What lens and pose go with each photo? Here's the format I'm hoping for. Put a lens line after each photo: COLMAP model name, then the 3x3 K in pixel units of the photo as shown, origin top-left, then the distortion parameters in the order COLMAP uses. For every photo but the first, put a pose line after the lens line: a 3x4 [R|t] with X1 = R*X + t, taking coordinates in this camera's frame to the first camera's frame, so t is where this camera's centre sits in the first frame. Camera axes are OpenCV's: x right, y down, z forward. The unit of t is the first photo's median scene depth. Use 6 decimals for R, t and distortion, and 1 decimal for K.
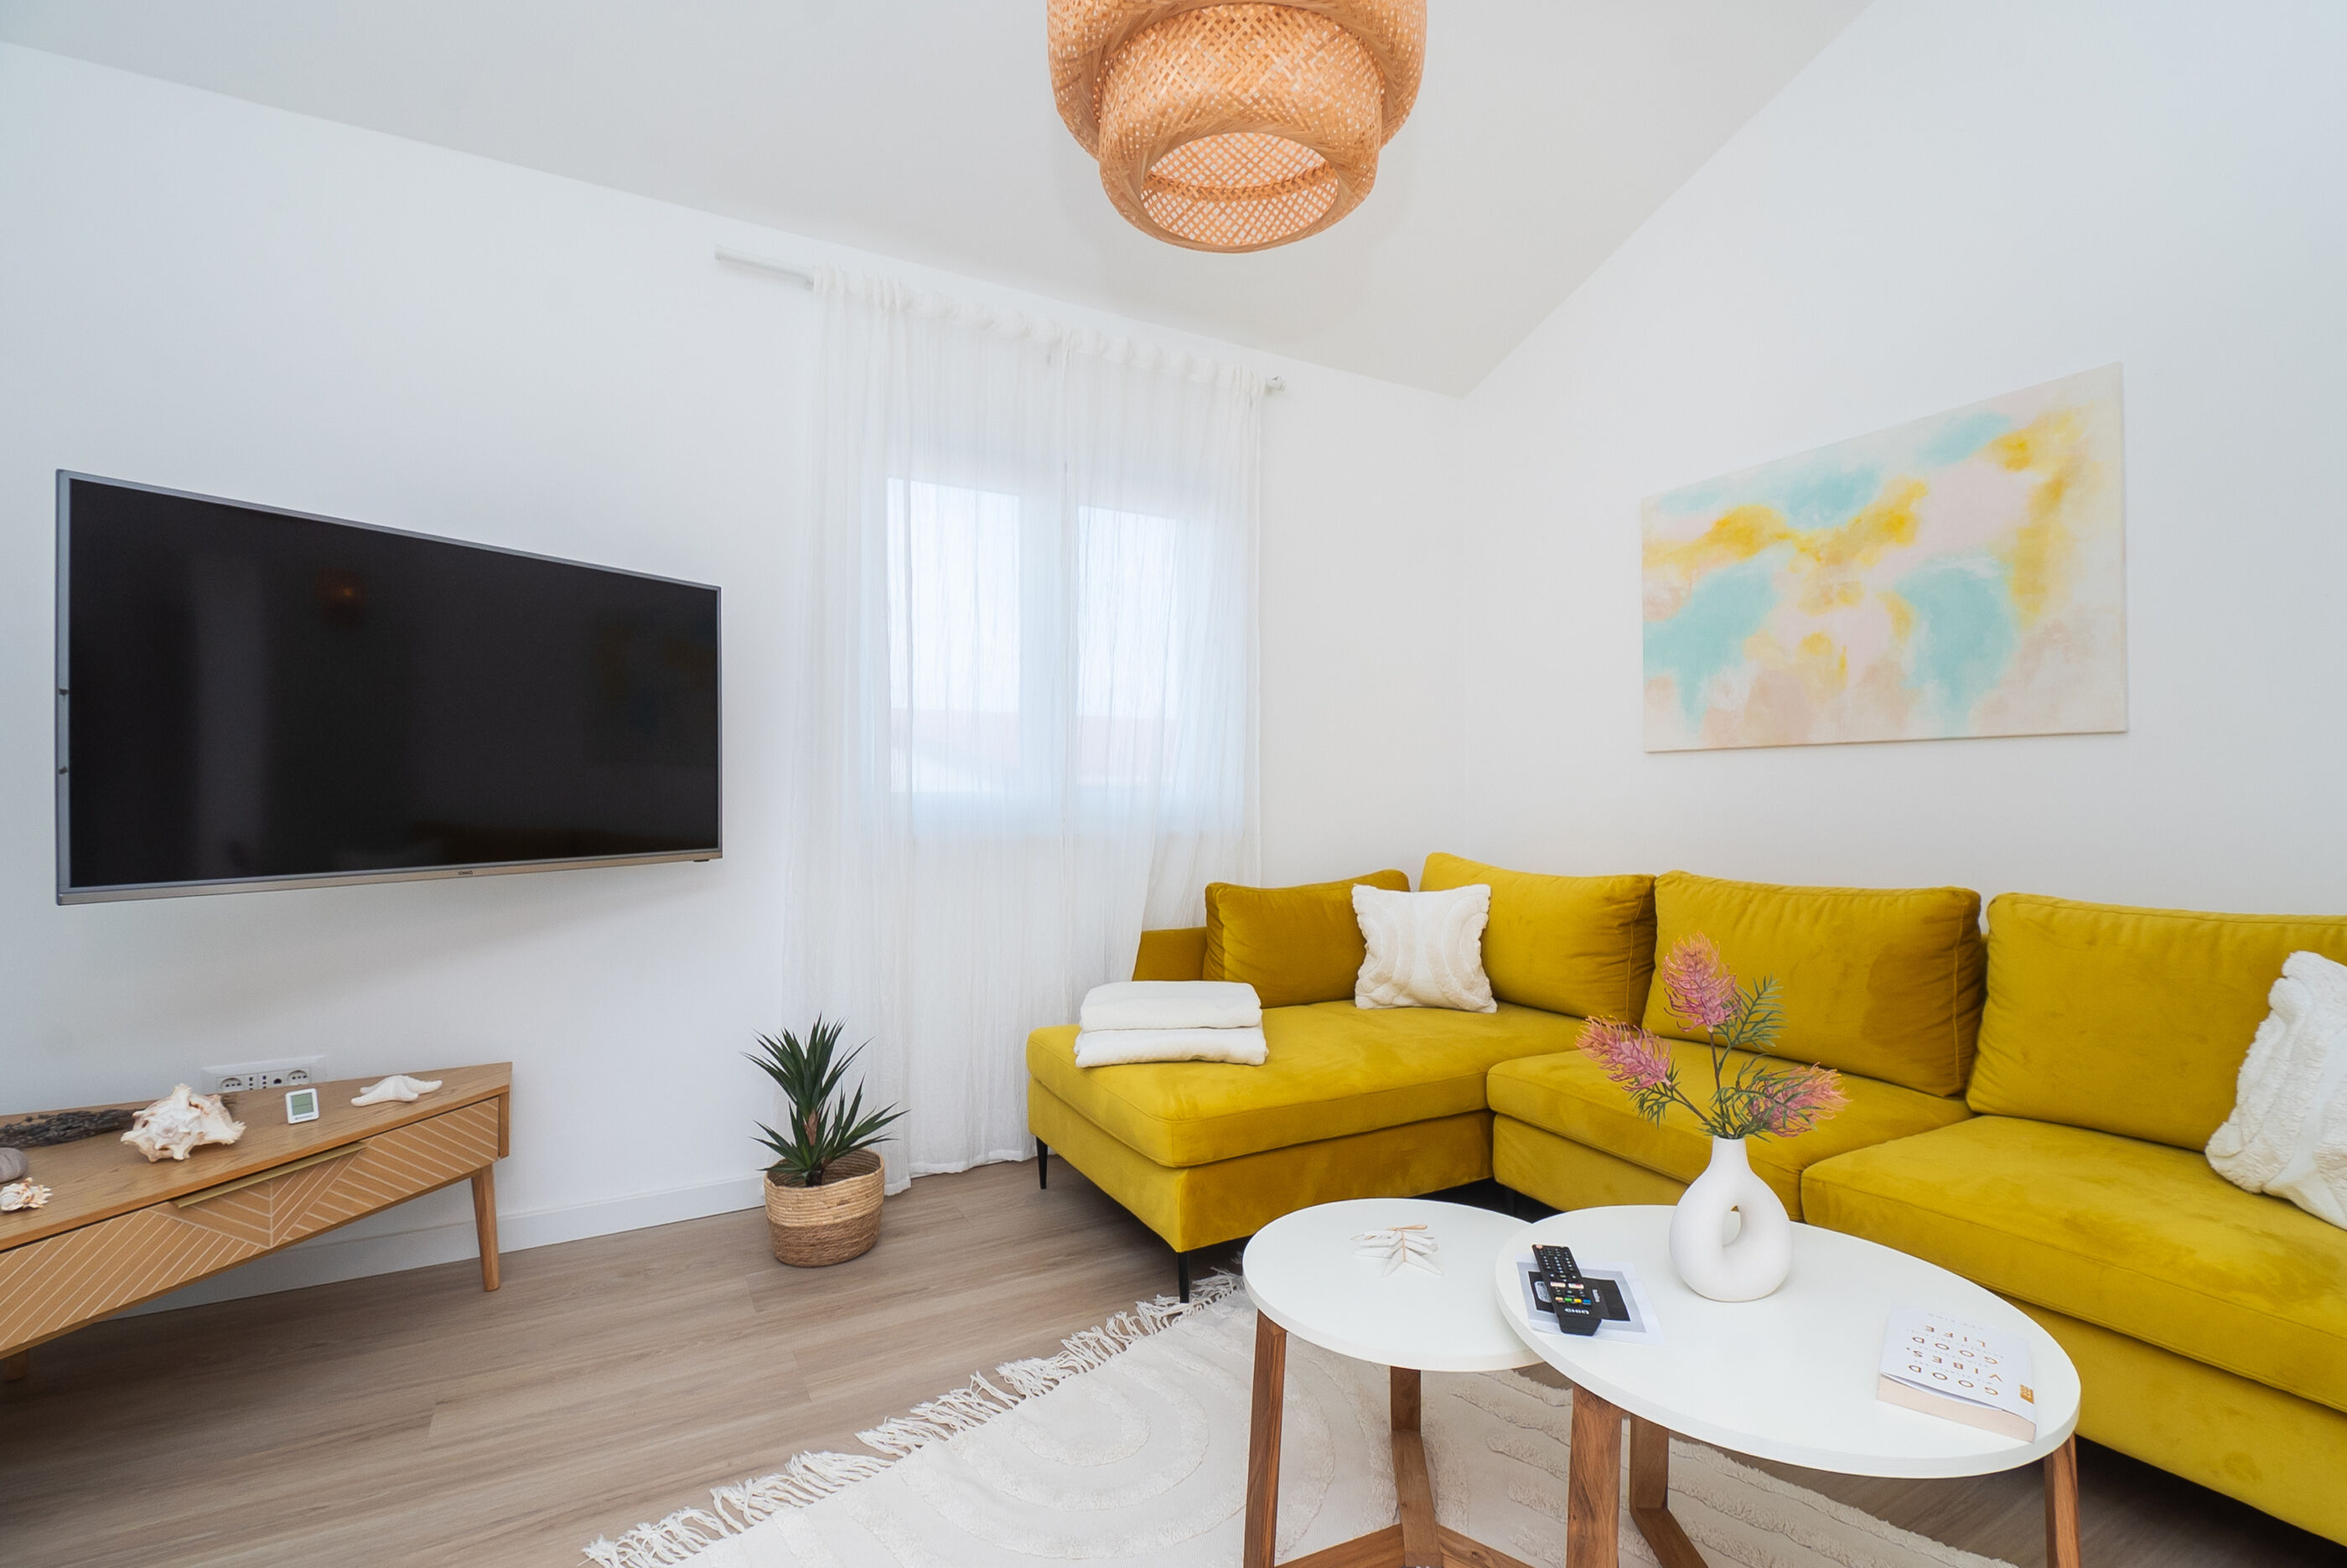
lens RADIAL K [[1093.4, 0, 1176.9], [0, 1093.4, 803.6], [0, 0, 1]] dist [-0.001220, -0.000444]
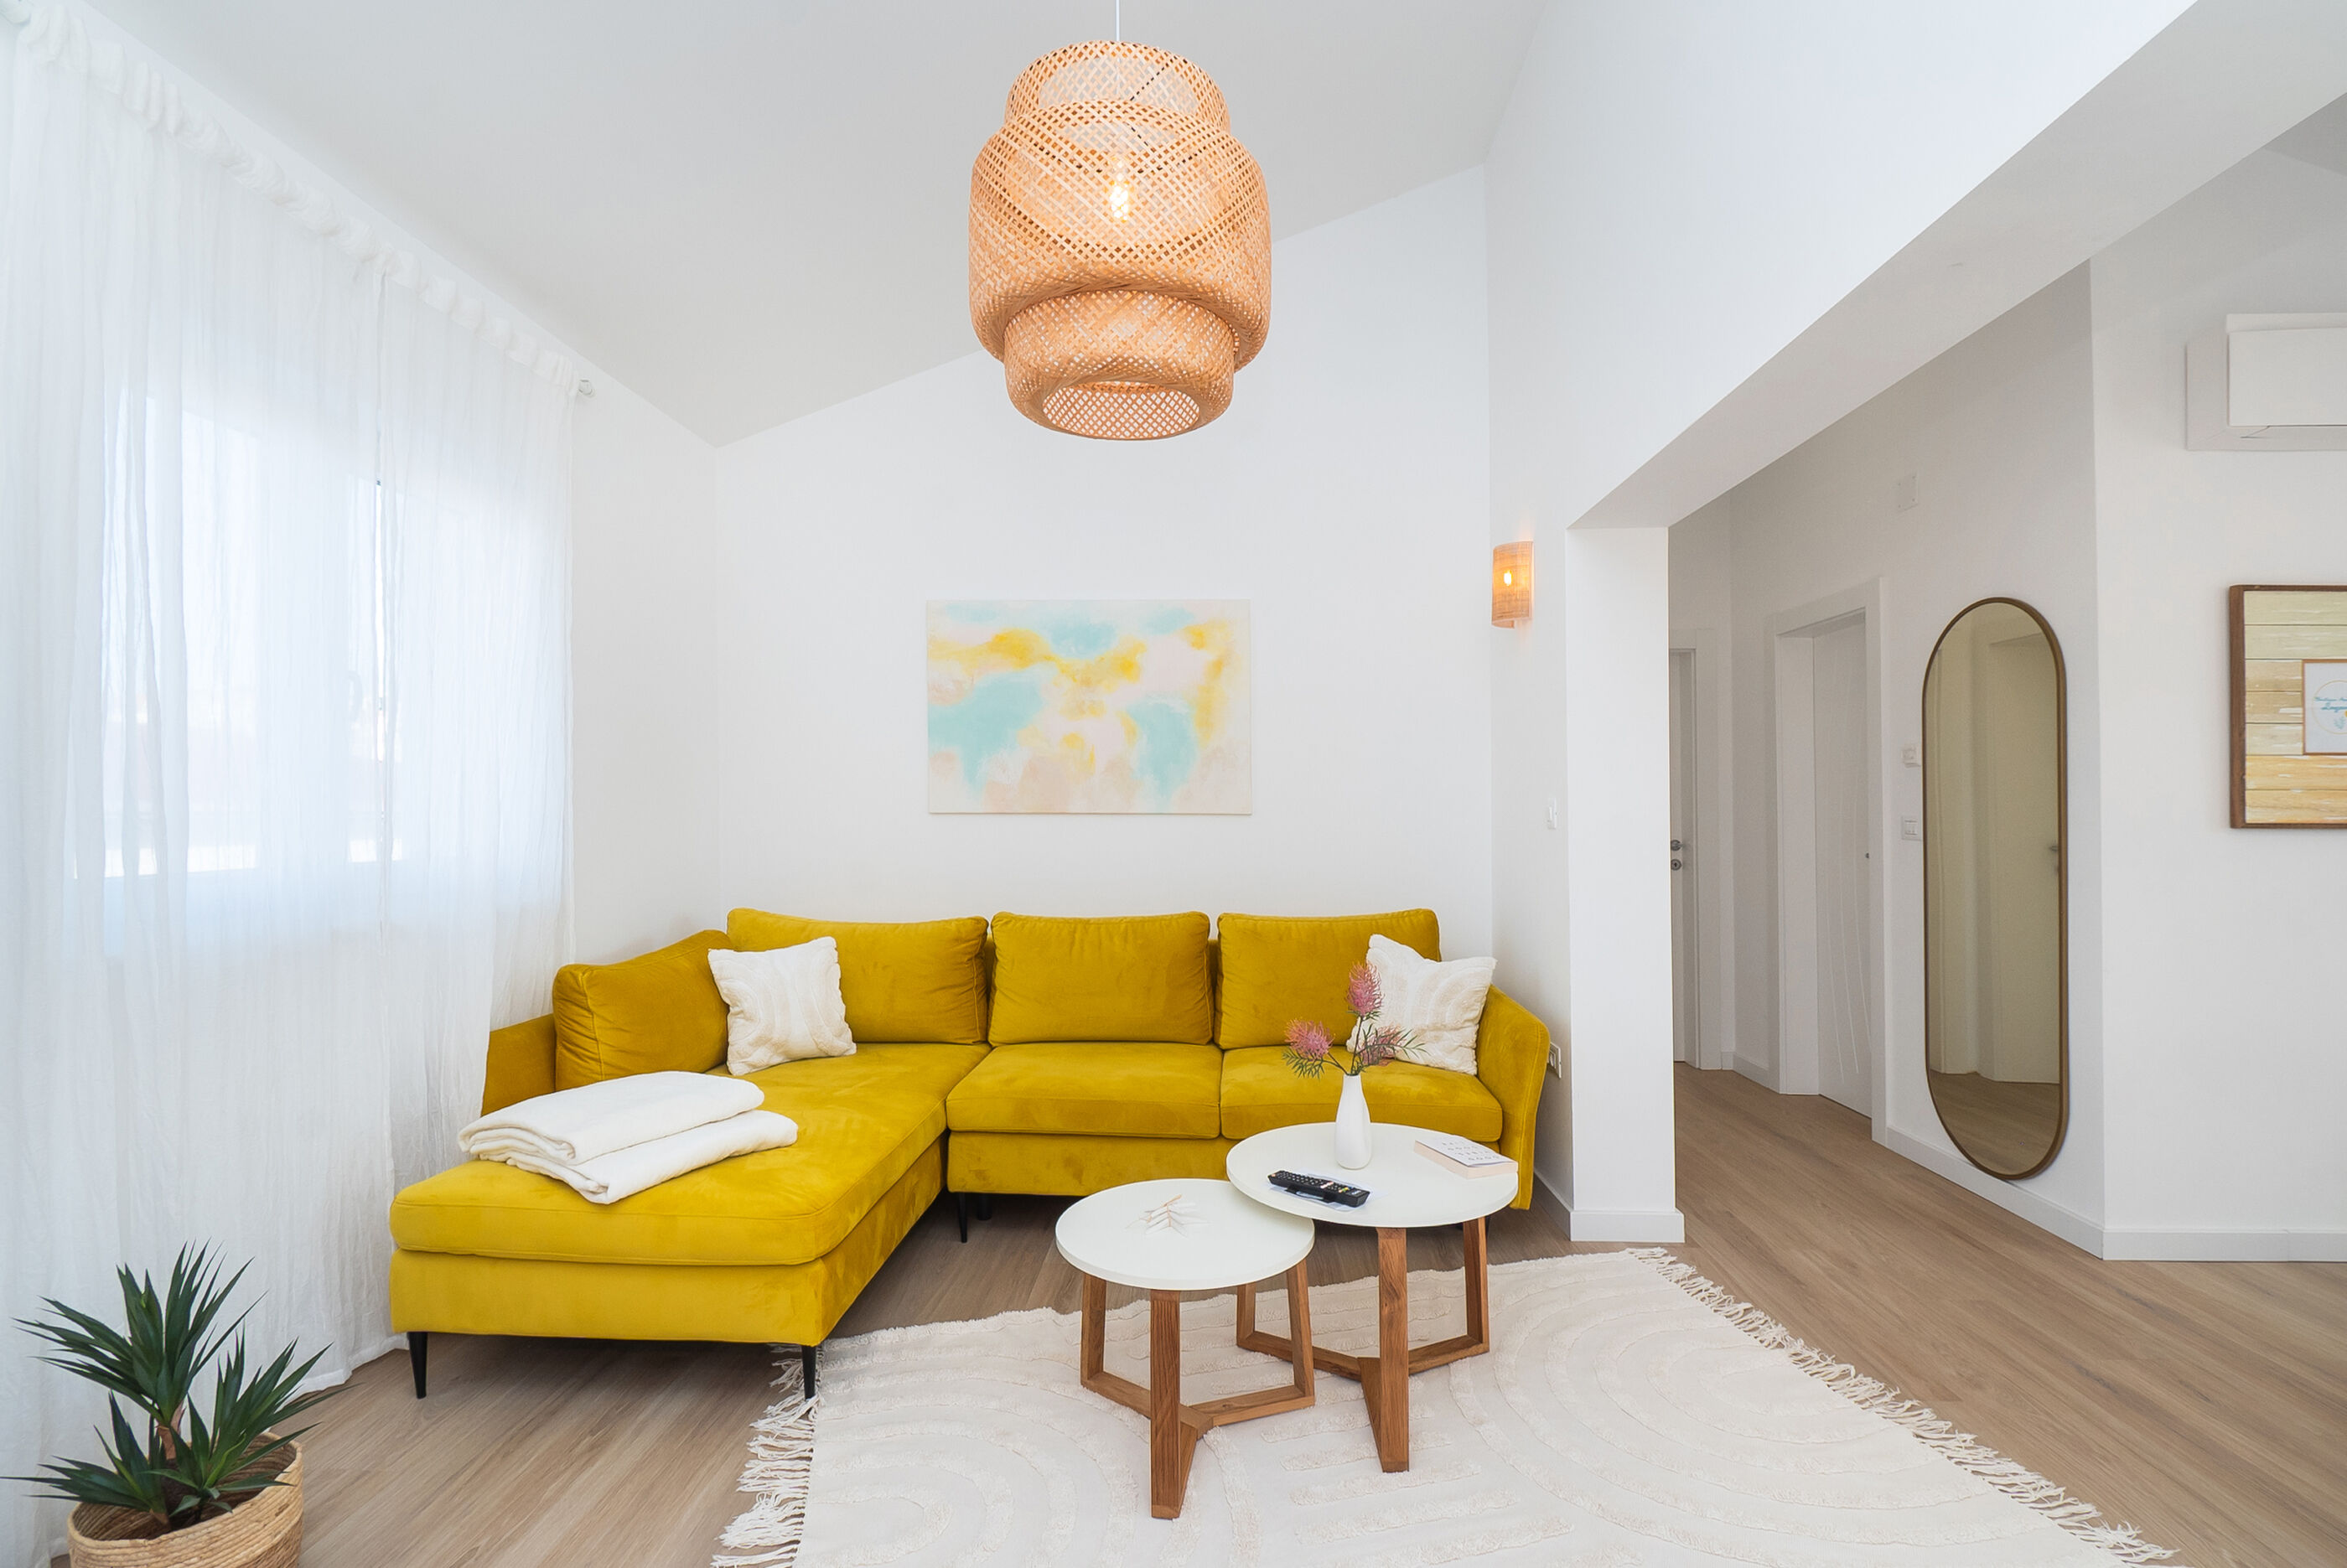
lens RADIAL K [[1107.8, 0, 1224.8], [0, 1107.8, 798.7], [0, 0, 1]] dist [-0.000873, -0.009553]
pose [[0.479504, 0.013868, 0.877430, -0.577340], [-0.000517, 0.999879, -0.015521, -0.053176], [-0.877540, 0.006988, 0.479453, 0.163921]]
